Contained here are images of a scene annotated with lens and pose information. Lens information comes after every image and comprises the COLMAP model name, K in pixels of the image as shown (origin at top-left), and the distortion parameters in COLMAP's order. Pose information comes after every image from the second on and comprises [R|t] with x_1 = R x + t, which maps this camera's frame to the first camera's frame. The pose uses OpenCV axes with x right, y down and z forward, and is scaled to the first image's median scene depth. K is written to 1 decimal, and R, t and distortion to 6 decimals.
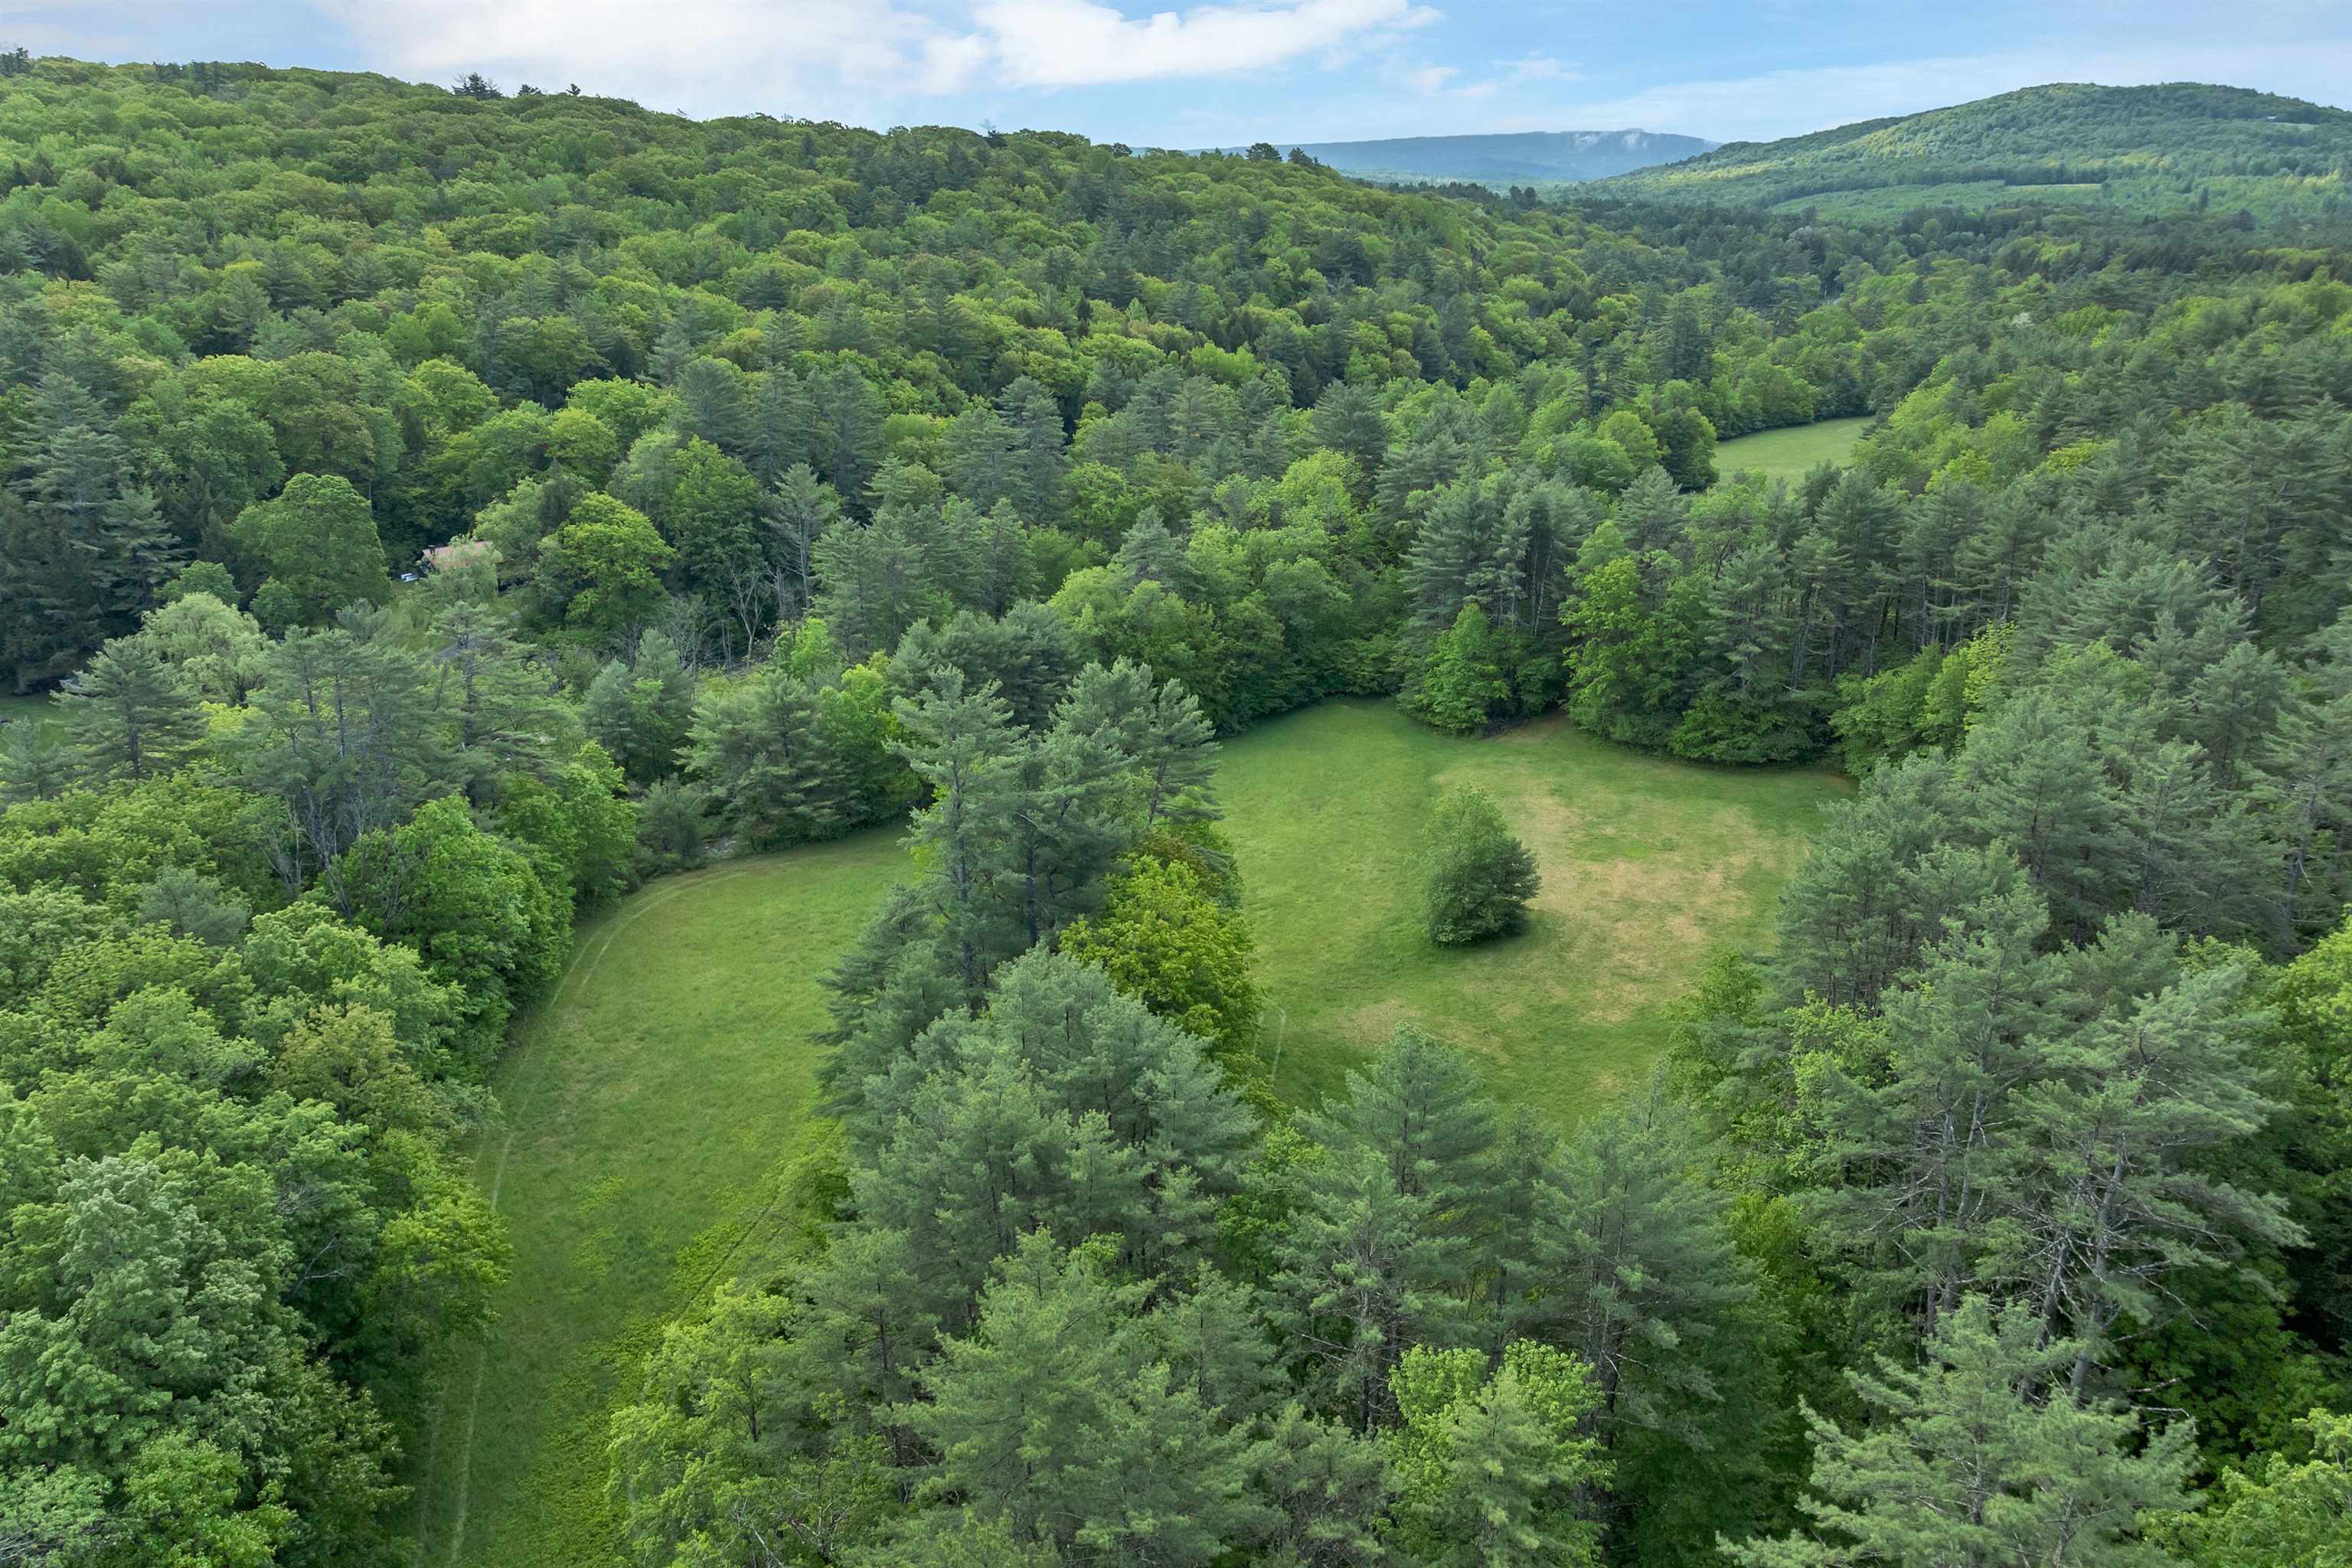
lens RADIAL K [[1700.2, 0, 1170.7], [0, 1700.2, 774.7], [0, 0, 1]] dist [-0.068624, 0.037578]
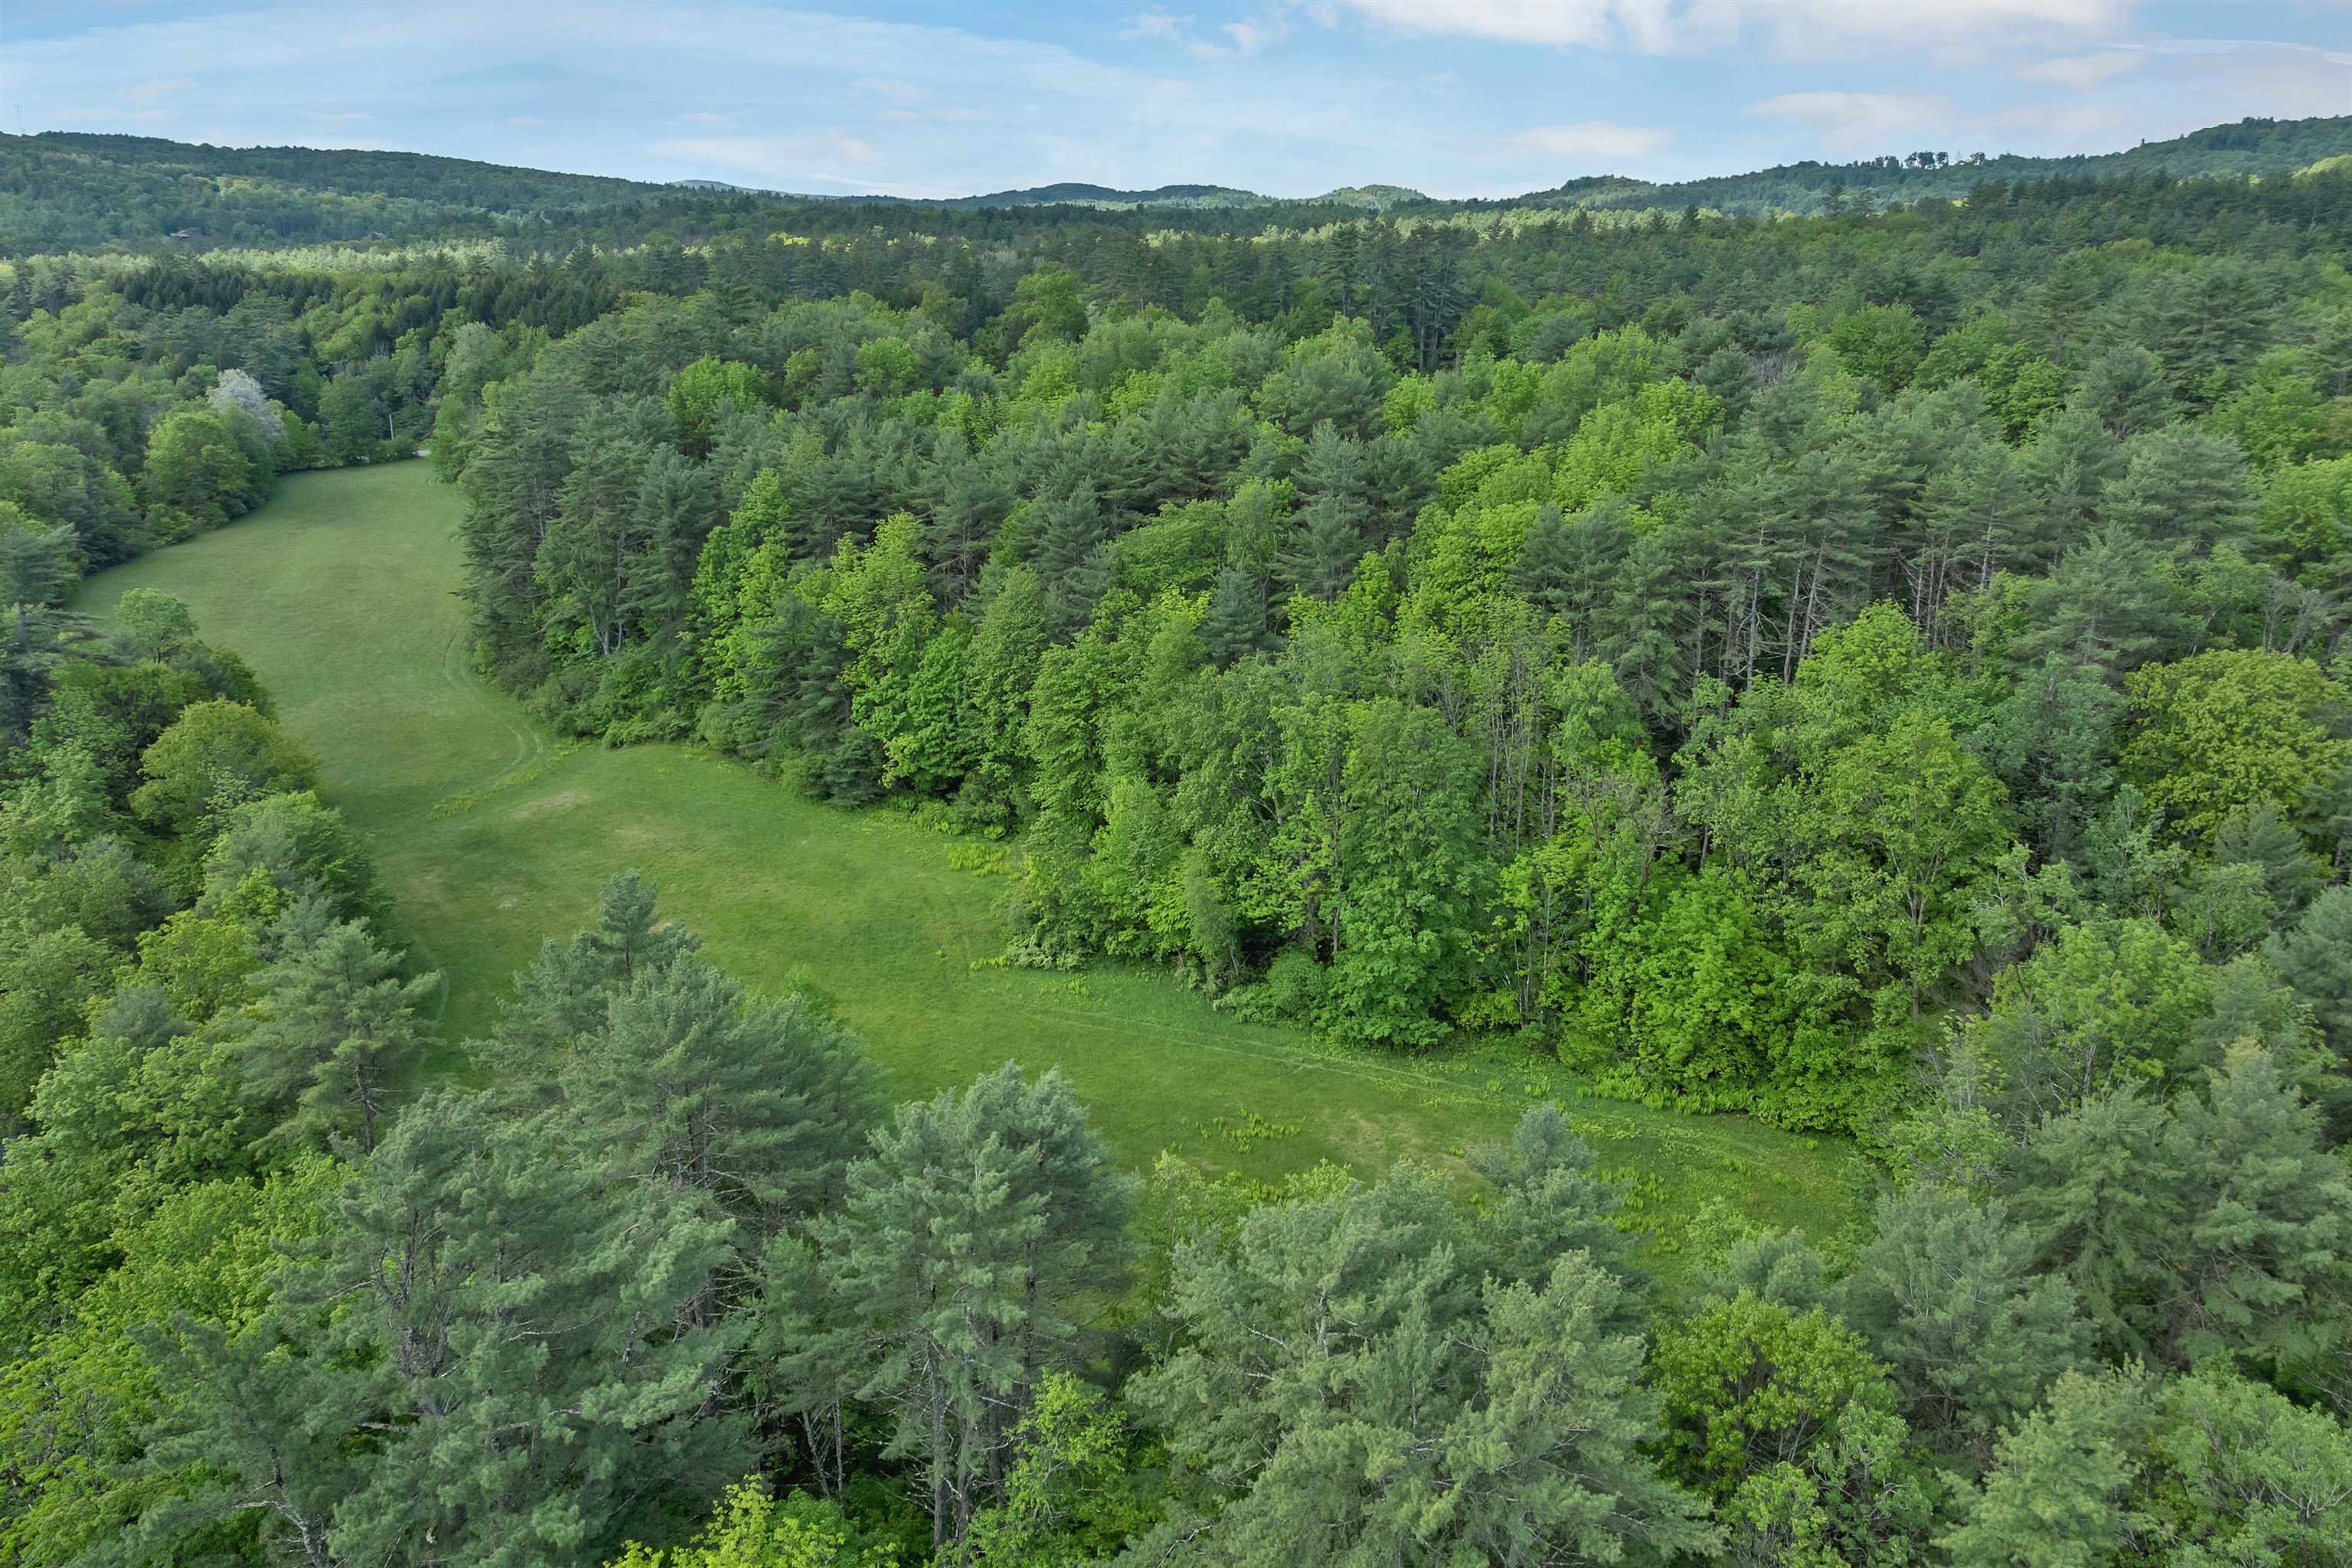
lens RADIAL K [[1689.9, 0, 1180.6], [0, 1689.9, 747.5], [0, 0, 1]] dist [-0.033573, -0.009149]
pose [[0.325603, -0.253527, 0.910882, -0.018296], [0.278829, 0.946284, 0.163710, -0.360729], [-0.903458, 0.200676, 0.378804, 1.147588]]
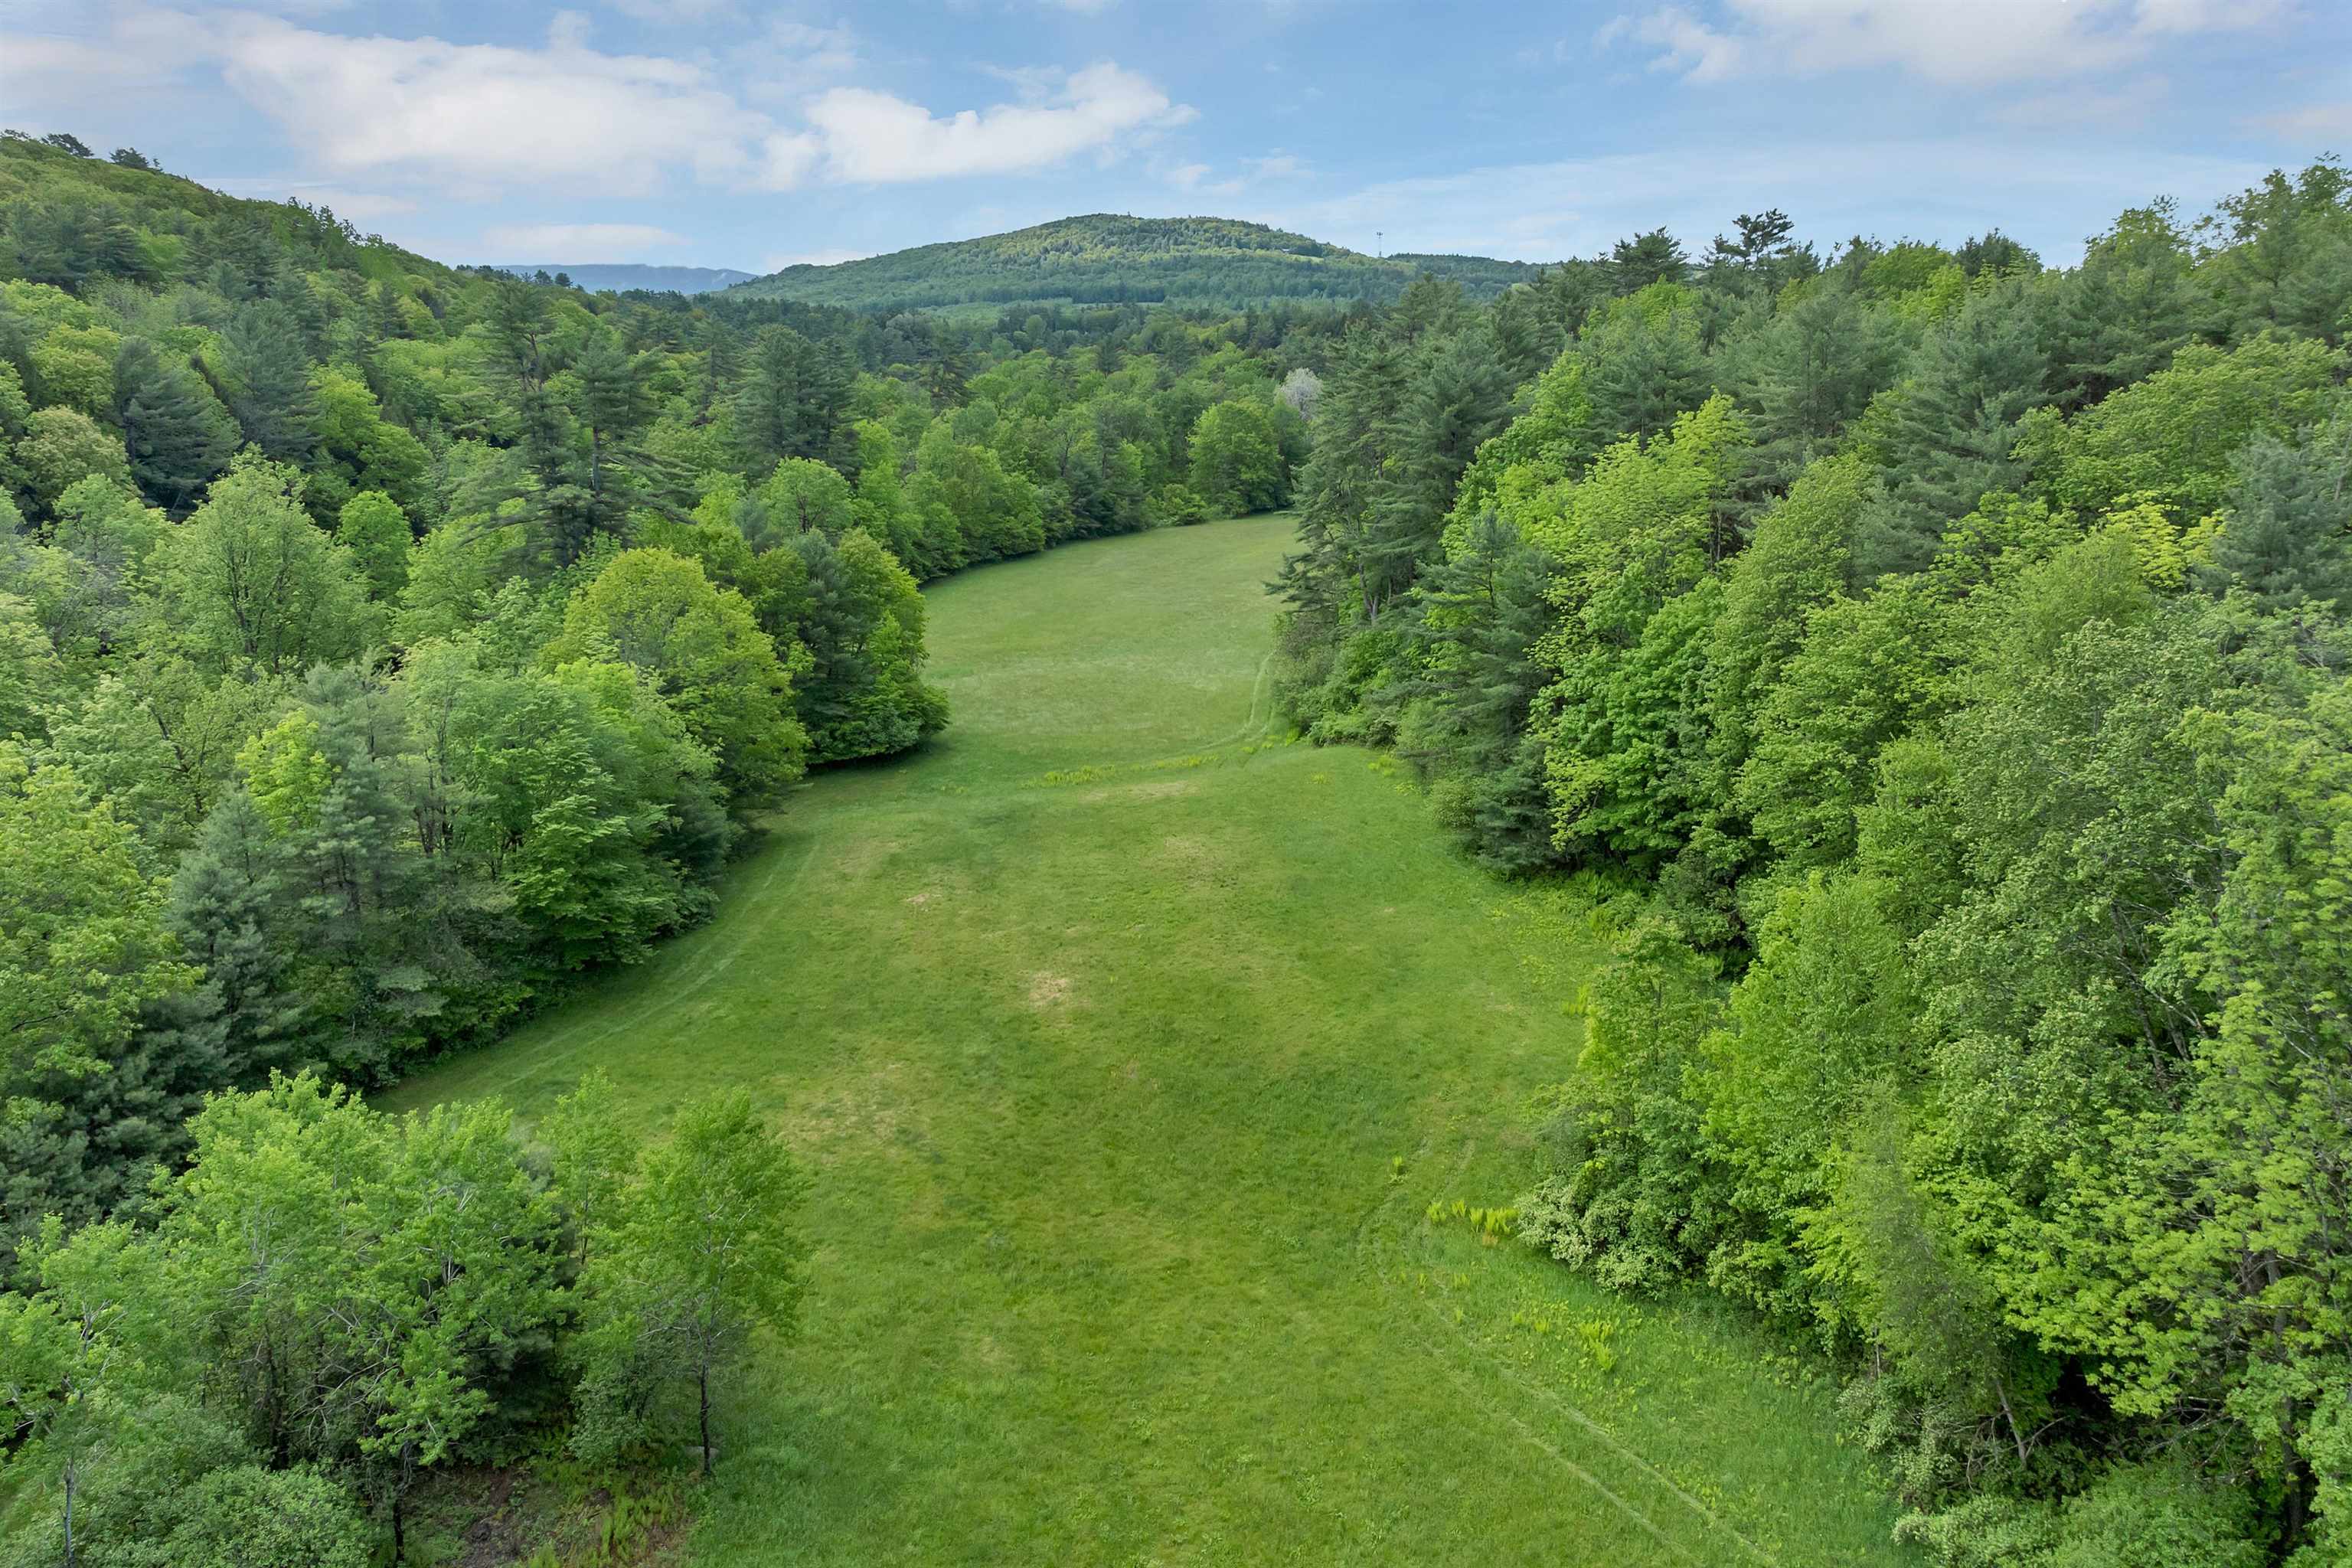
lens RADIAL K [[1689.9, 0, 1180.6], [0, 1689.9, 747.5], [0, 0, 1]] dist [-0.033573, -0.009149]
pose [[0.865307, -0.093626, 0.492420, 0.352628], [0.138083, 0.988913, -0.054619, -0.267327], [-0.481847, 0.115257, 0.868642, 1.234535]]
